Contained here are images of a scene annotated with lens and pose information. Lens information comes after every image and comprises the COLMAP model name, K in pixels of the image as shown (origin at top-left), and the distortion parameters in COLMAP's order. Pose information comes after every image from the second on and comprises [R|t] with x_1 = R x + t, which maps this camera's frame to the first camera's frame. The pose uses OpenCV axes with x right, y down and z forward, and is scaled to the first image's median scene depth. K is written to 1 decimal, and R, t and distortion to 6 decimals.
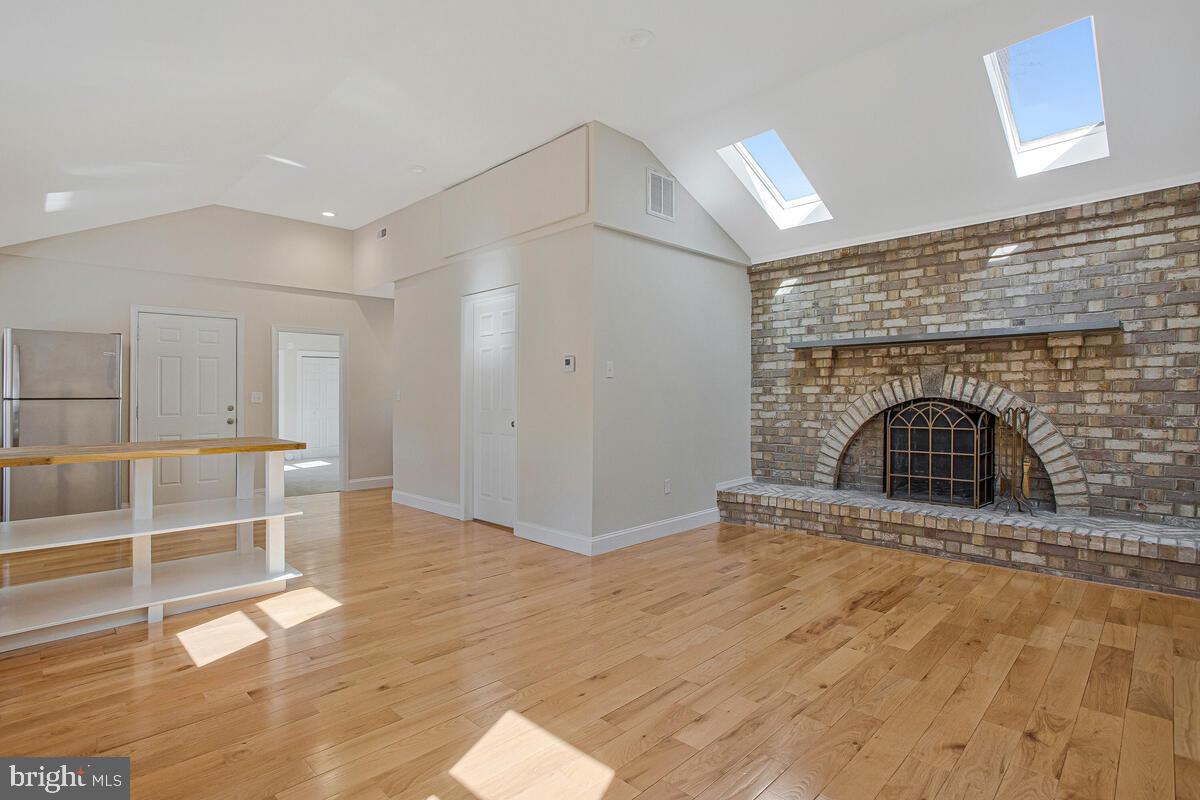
lens RADIAL K [[621.1, 0, 590.9], [0, 621.1, 403.4], [0, 0, 1]] dist [-0.004286, 0.000512]
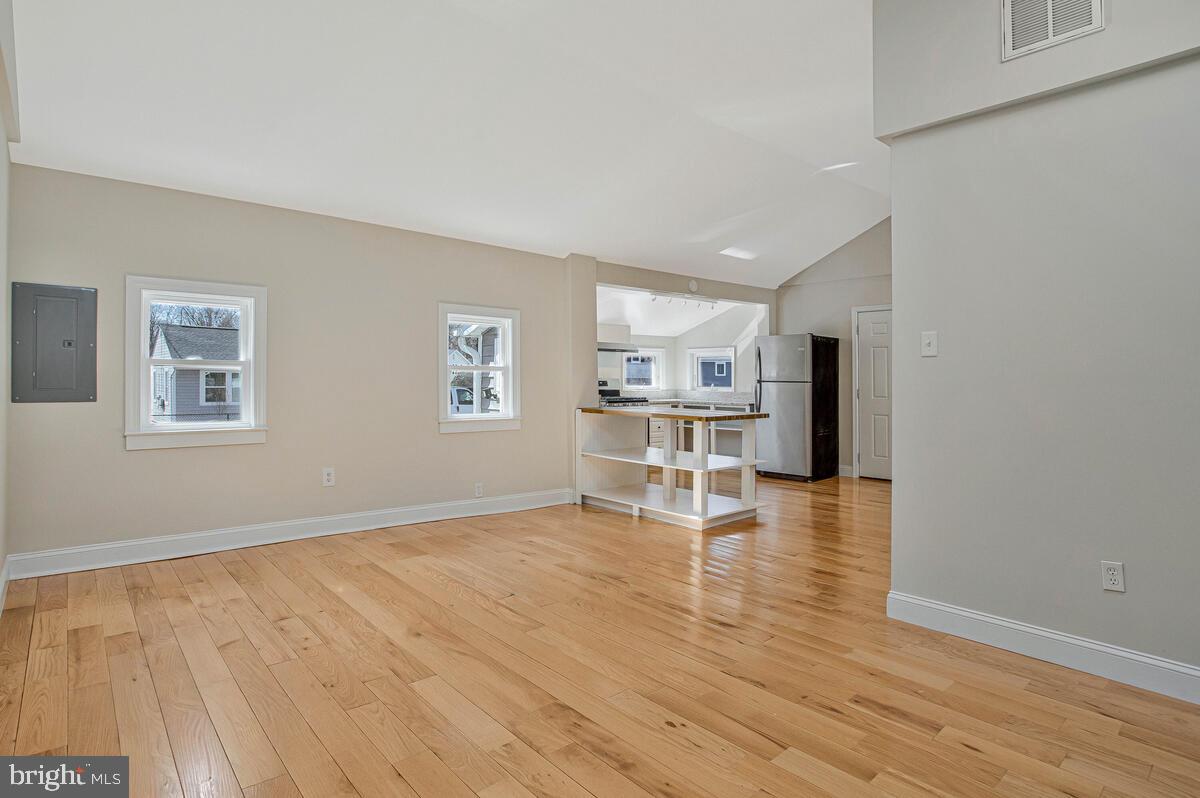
lens RADIAL K [[616.1, 0, 602.4], [0, 616.1, 368.5], [0, 0, 1]] dist [-0.000919, 0.000139]
pose [[-0.050055, -0.011581, -0.998679, 0.677328], [-0.016383, 0.999808, -0.010773, -0.016827], [0.998612, 0.015822, -0.050235, 0.685237]]
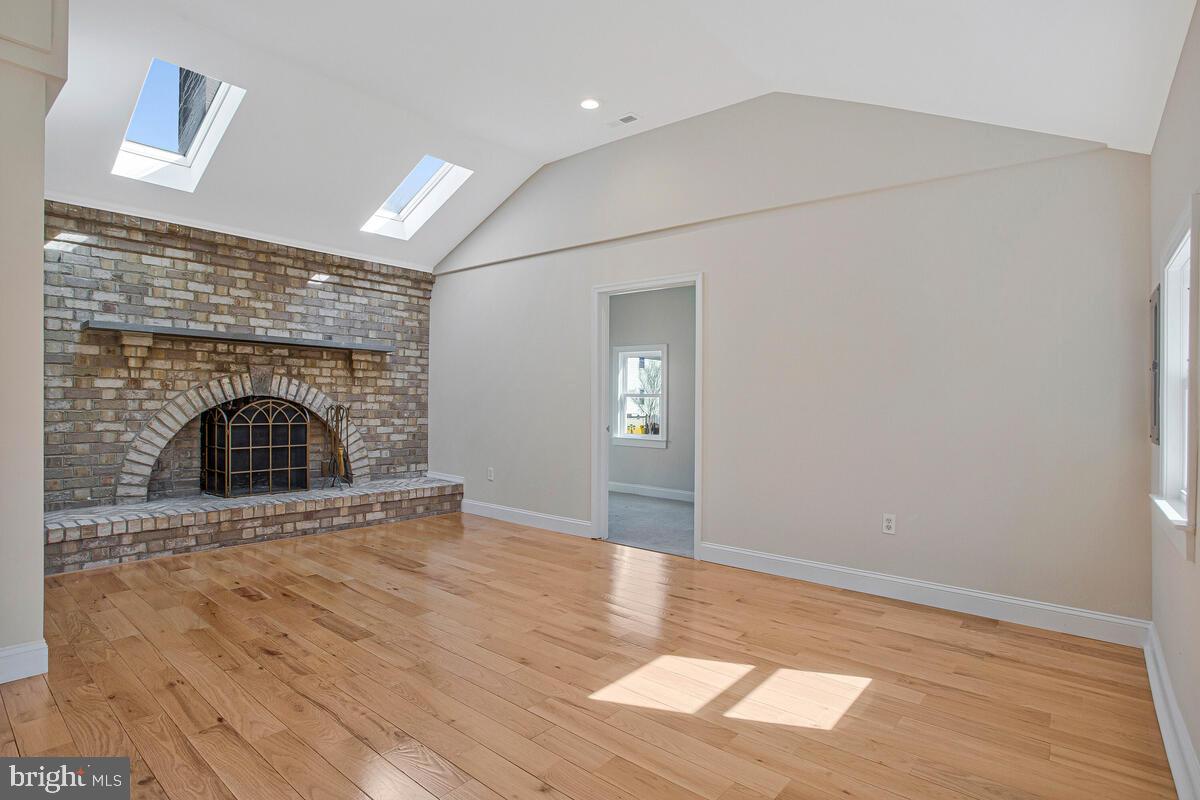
lens RADIAL K [[621.1, 0, 590.9], [0, 621.1, 403.4], [0, 0, 1]] dist [-0.004286, 0.000512]
pose [[-0.082959, 0.001763, 0.996551, -0.578791], [-0.005913, 0.999980, -0.002261, 0.002956], [-0.996535, -0.006080, -0.082946, 0.537437]]
